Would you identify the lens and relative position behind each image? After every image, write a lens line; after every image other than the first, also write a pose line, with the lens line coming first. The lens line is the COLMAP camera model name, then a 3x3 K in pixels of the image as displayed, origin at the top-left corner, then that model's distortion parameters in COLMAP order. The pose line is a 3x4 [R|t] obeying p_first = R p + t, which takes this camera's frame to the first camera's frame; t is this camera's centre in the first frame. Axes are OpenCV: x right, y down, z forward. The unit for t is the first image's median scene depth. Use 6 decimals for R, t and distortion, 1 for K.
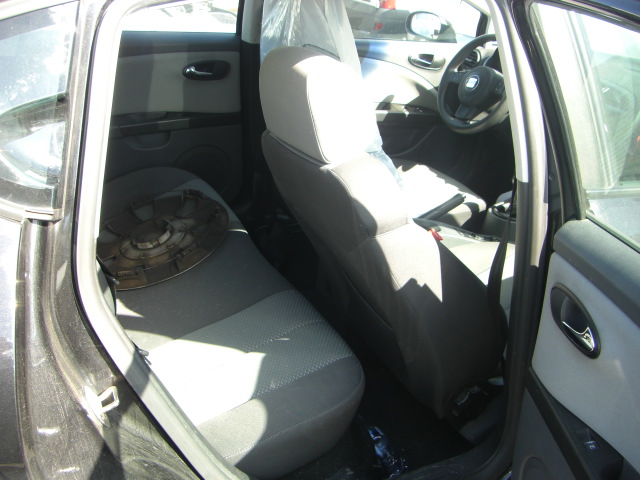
lens RADIAL K [[704.3, 0, 320.0], [0, 704.3, 240.0], [0, 0, 1]] dist [-0.144787, 0.050952]
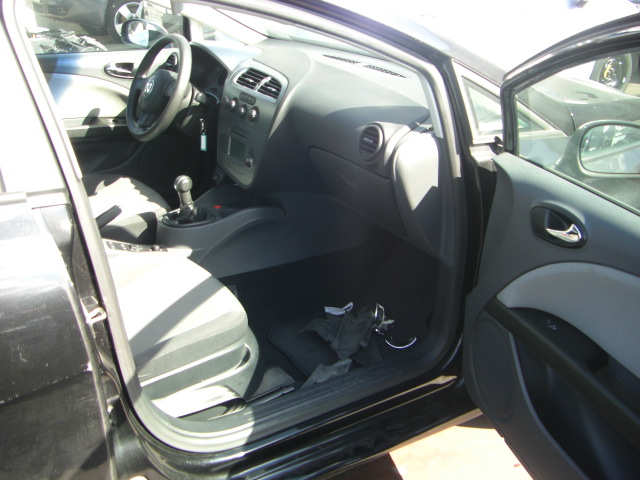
lens RADIAL K [[704.3, 0, 320.0], [0, 704.3, 240.0], [0, 0, 1]] dist [-0.144787, 0.050952]
pose [[0.989898, -0.099406, 0.101093, 0.309972], [0.101609, 0.994681, -0.016866, 0.021842], [-0.098878, 0.026968, 0.994734, 0.025096]]
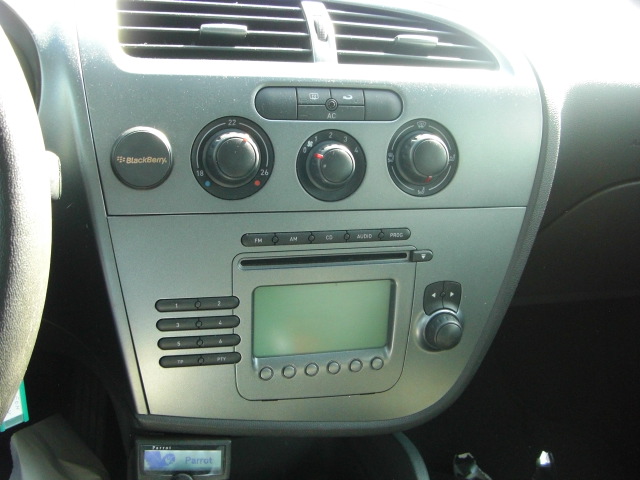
lens RADIAL K [[704.3, 0, 320.0], [0, 704.3, 240.0], [0, 0, 1]] dist [-0.144787, 0.050952]
pose [[0.186142, -0.454008, 0.871337, 0.144747], [0.369928, 0.853961, 0.365928, -0.200538], [-0.910222, 0.254217, 0.326908, 0.783865]]
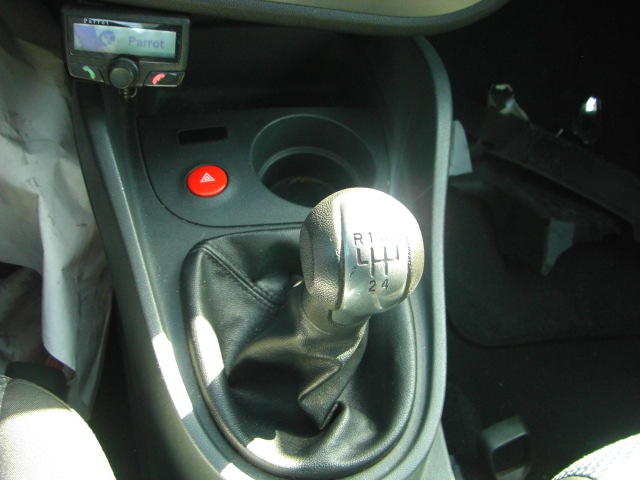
lens RADIAL K [[704.3, 0, 320.0], [0, 704.3, 240.0], [0, 0, 1]] dist [-0.144787, 0.050952]
pose [[0.302469, -0.805747, 0.509199, 0.183984], [0.322248, 0.589210, 0.740937, -0.159587], [-0.897033, -0.060022, 0.437868, 0.795202]]
